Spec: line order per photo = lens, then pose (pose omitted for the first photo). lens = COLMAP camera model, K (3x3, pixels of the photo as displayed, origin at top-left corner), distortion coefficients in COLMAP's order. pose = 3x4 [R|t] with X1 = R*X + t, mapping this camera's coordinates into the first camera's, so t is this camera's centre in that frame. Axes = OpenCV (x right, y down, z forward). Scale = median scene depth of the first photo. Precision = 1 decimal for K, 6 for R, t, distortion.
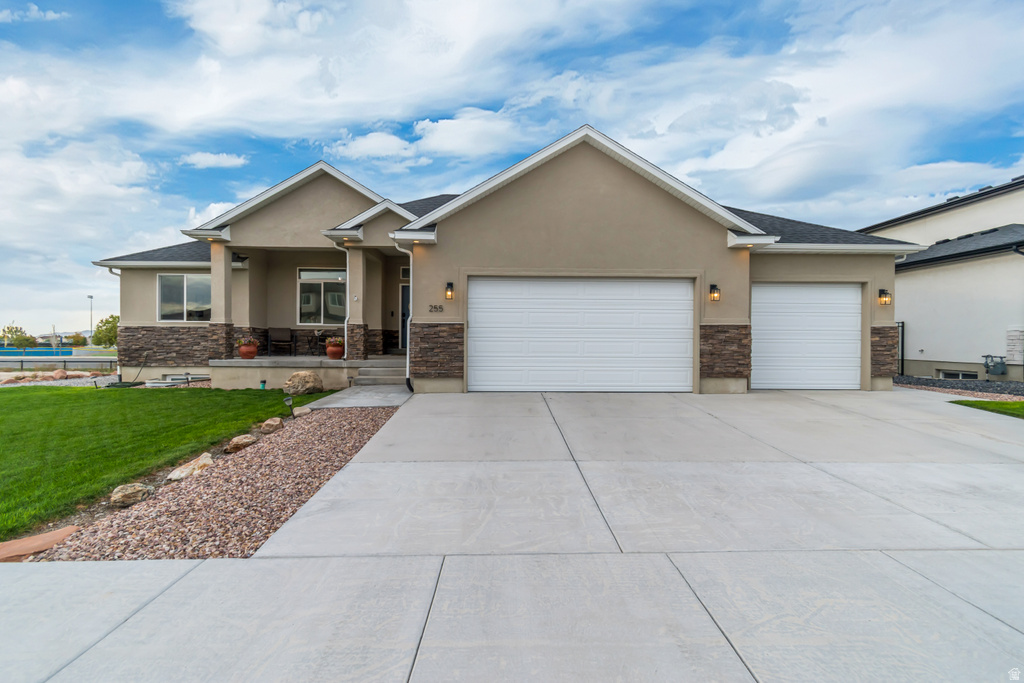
lens RADIAL K [[459.6, 0, 511.0], [0, 459.6, 348.9], [0, 0, 1]] dist [-0.000009, -0.000037]
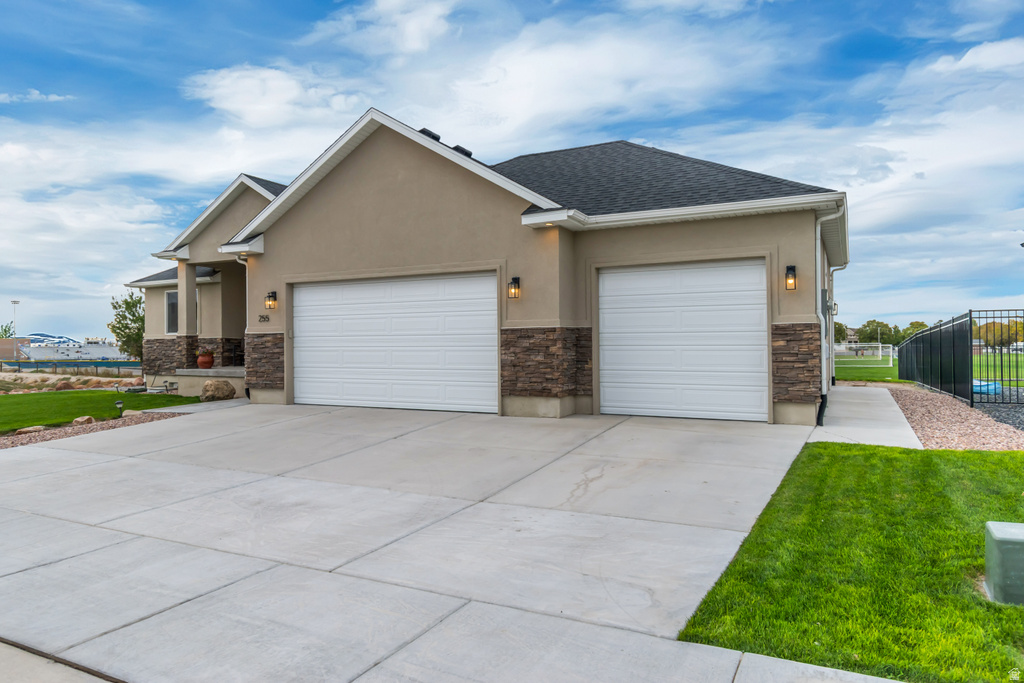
lens RADIAL K [[647.2, 0, 512.0], [0, 647.2, 341.5], [0, 0, 1]] dist [0.041644, 0.000818]
pose [[0.878365, -0.013256, -0.477806, 0.899740], [0.001266, 0.999676, -0.025407, -0.001897], [0.477988, 0.021711, 0.878098, 0.024412]]
